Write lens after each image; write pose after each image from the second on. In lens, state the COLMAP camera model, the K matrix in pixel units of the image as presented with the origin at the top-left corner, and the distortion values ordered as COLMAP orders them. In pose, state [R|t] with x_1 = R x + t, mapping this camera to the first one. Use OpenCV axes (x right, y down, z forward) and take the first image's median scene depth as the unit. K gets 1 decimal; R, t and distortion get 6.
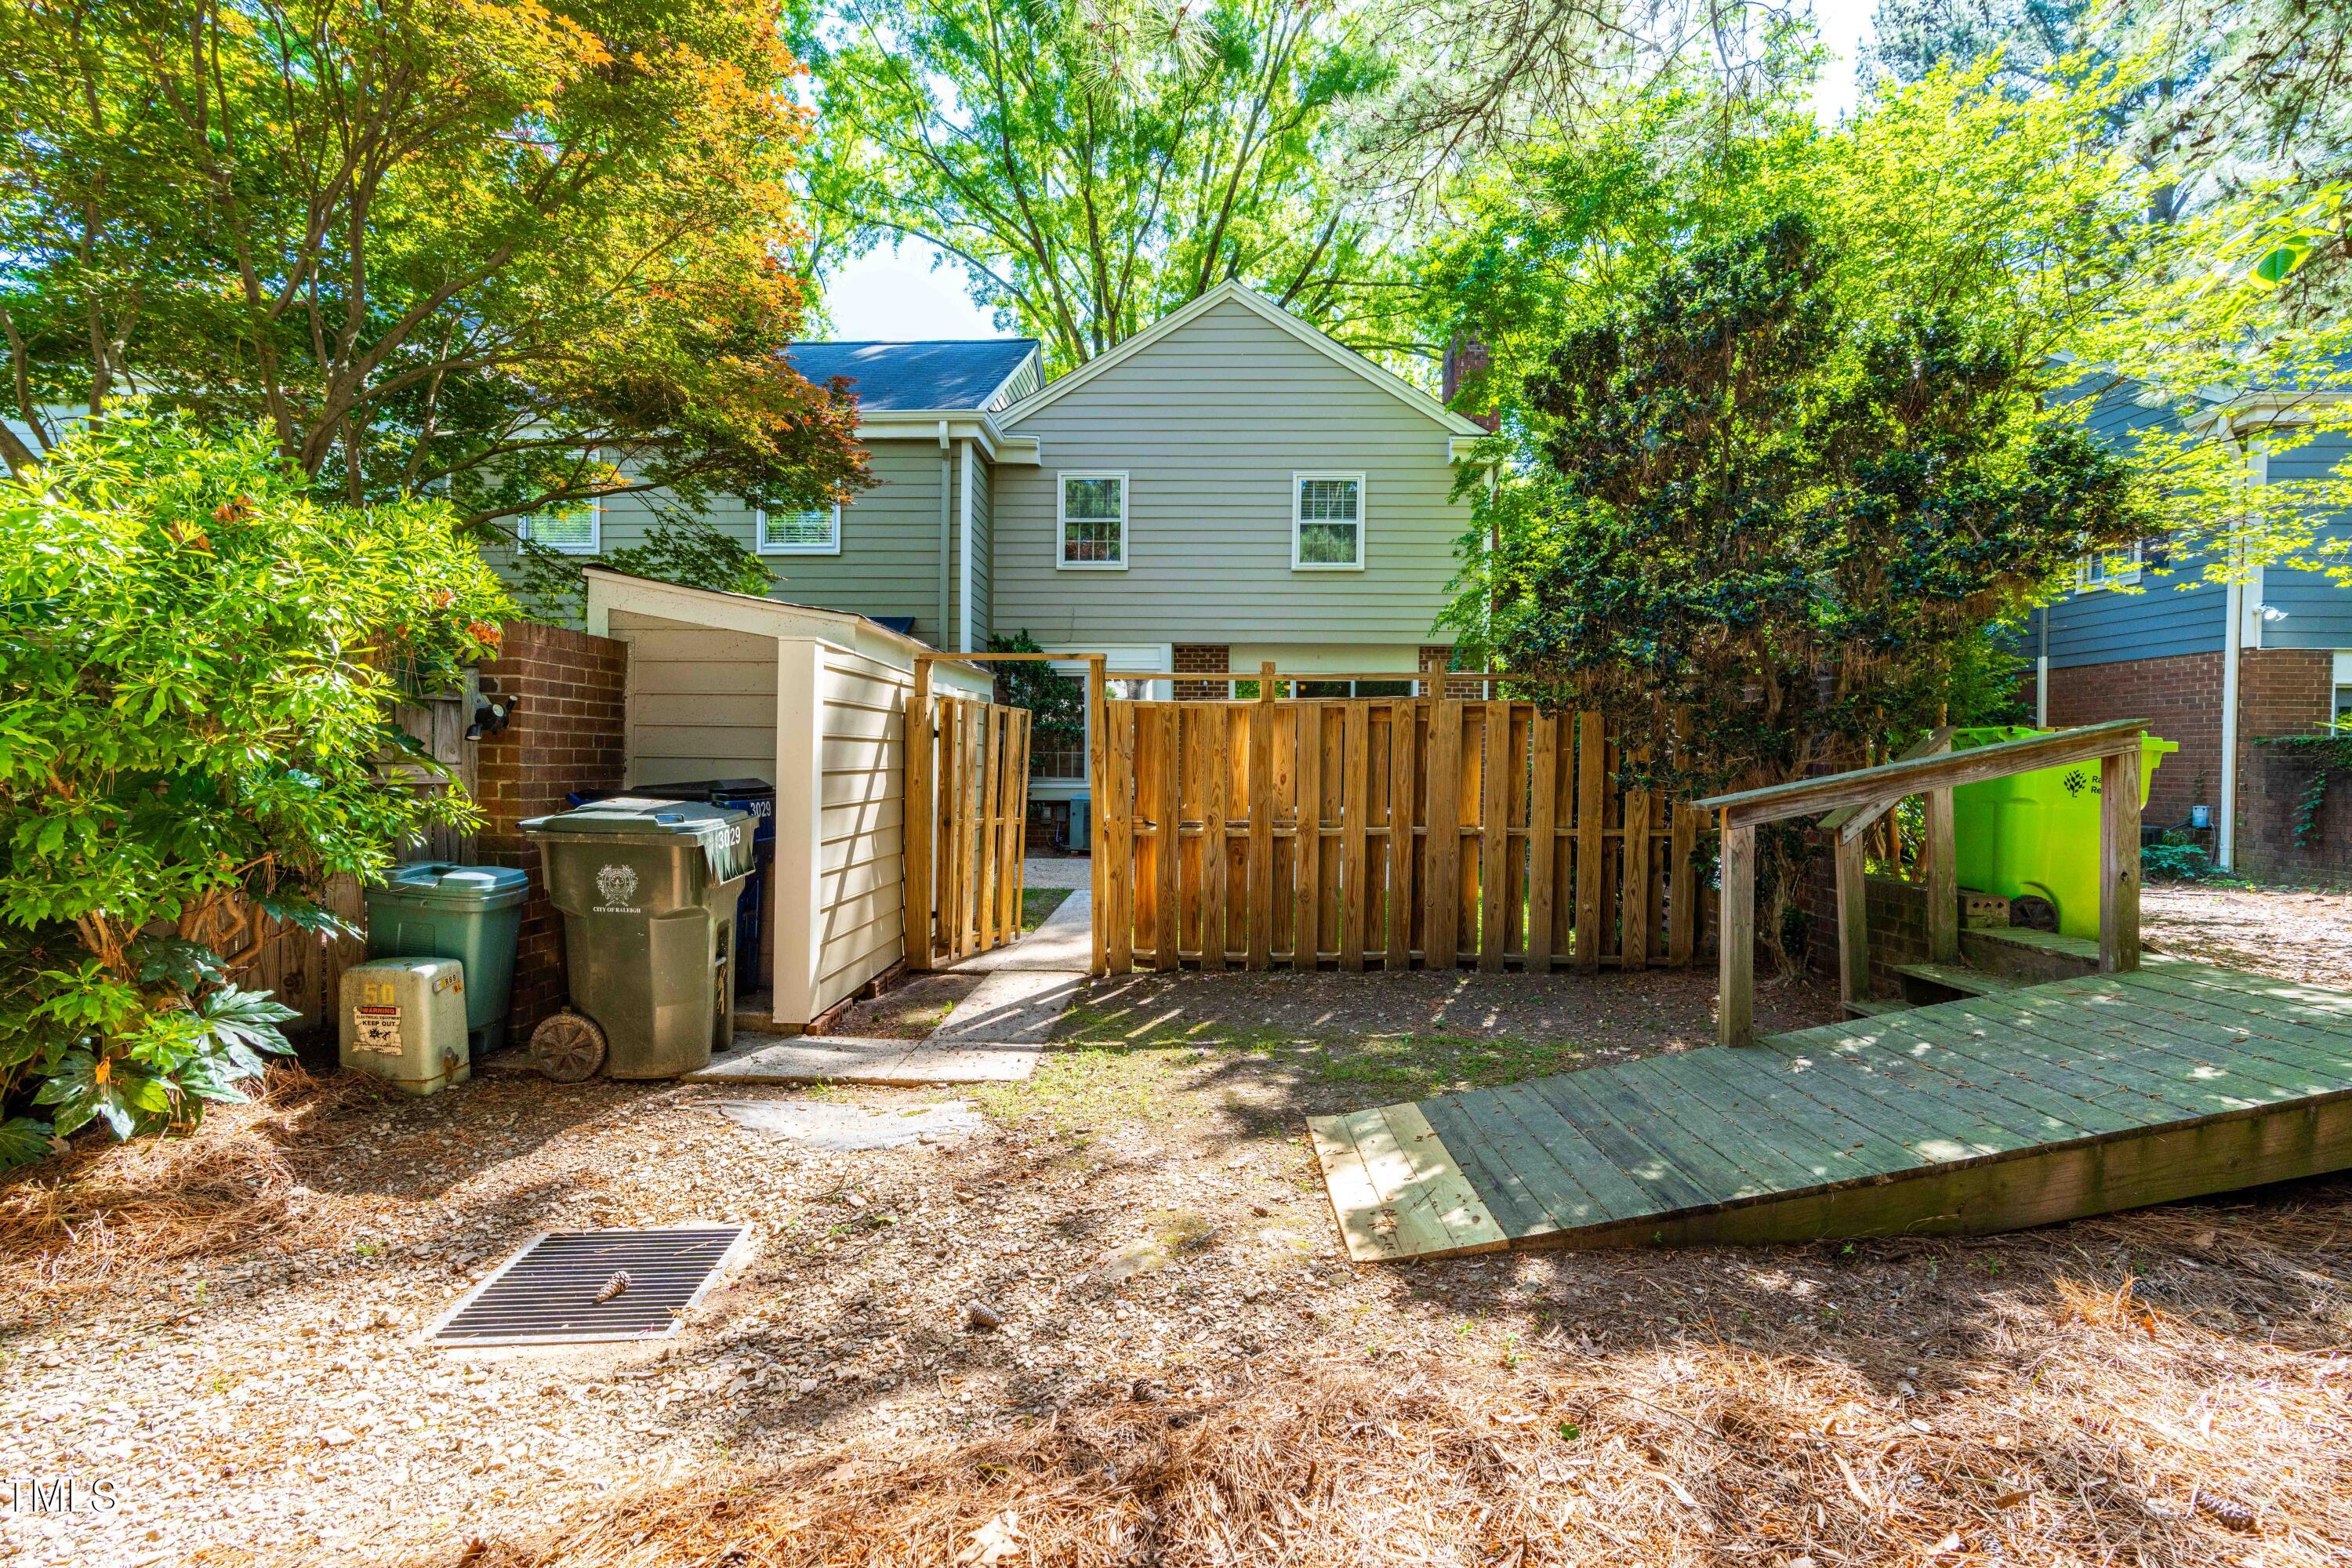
lens RADIAL K [[1065.7, 0, 1185.0], [0, 1065.7, 778.7], [0, 0, 1]] dist [-0.010139, 0.000336]
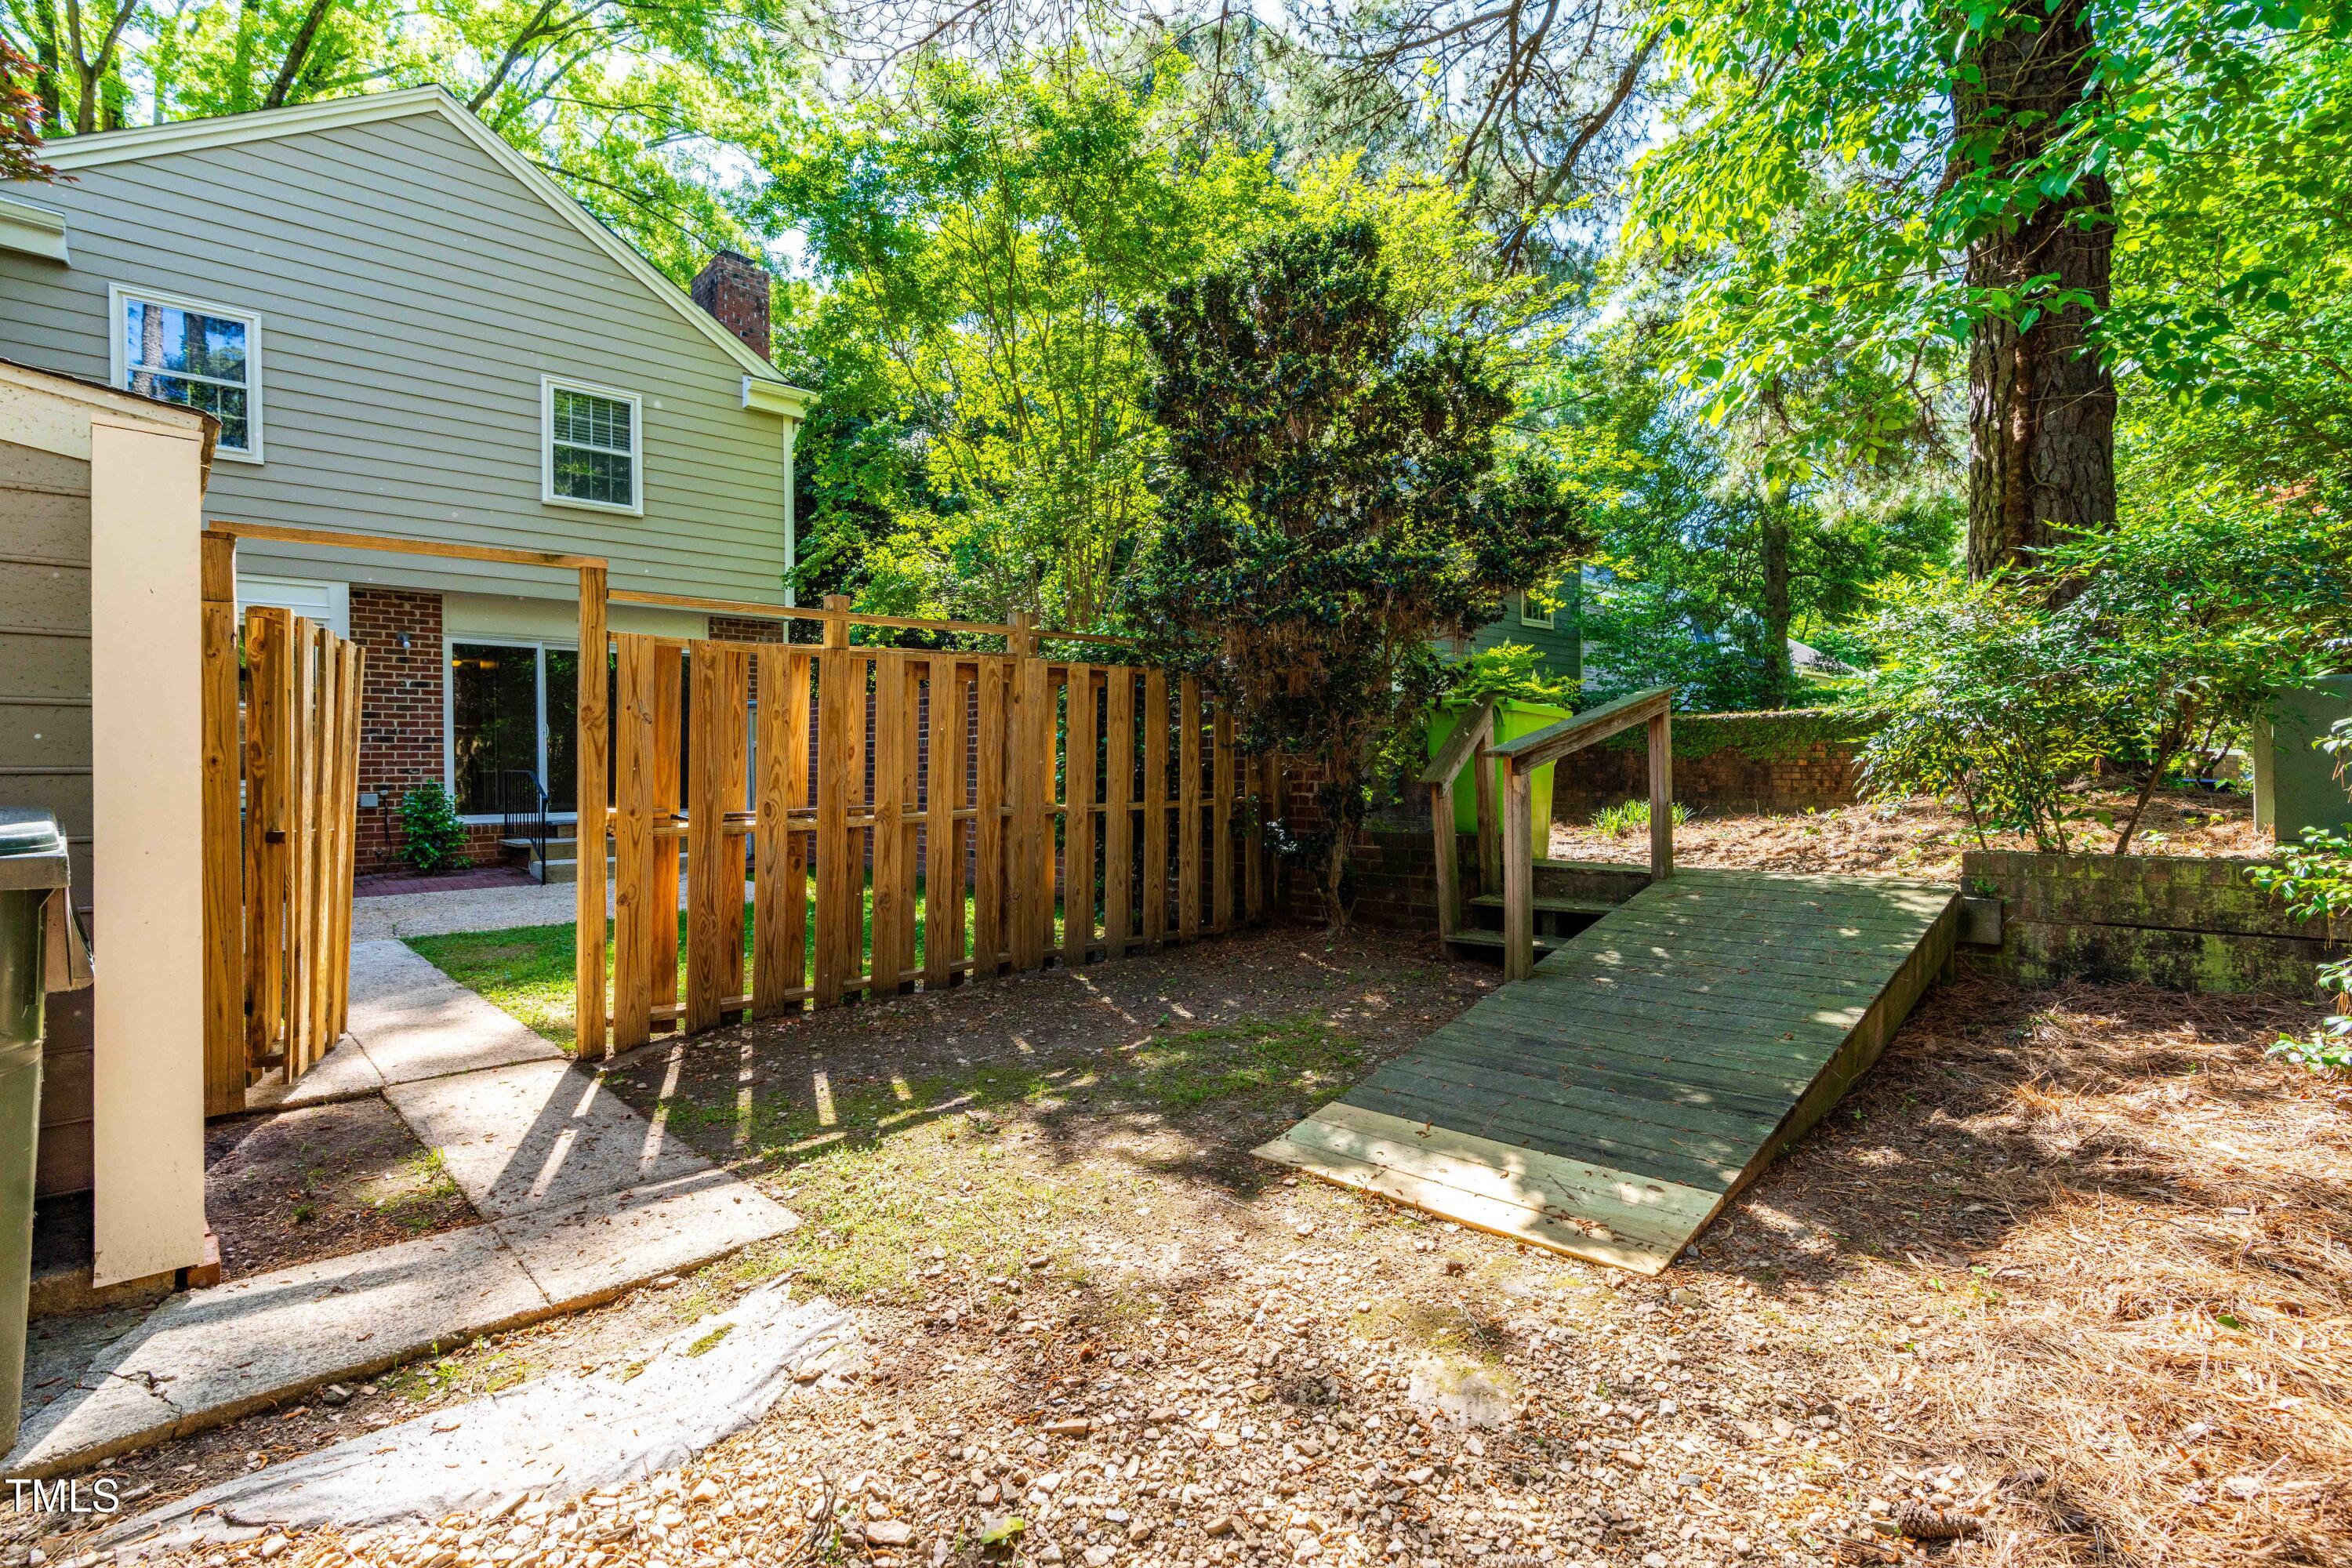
lens RADIAL K [[1065.7, 0, 1185.0], [0, 1065.7, 778.7], [0, 0, 1]] dist [-0.010139, 0.000336]
pose [[0.695406, -0.022051, 0.718278, -0.539441], [0.018193, 0.999749, 0.013078, 0.021308], [-0.718386, 0.003973, 0.695633, 0.499848]]
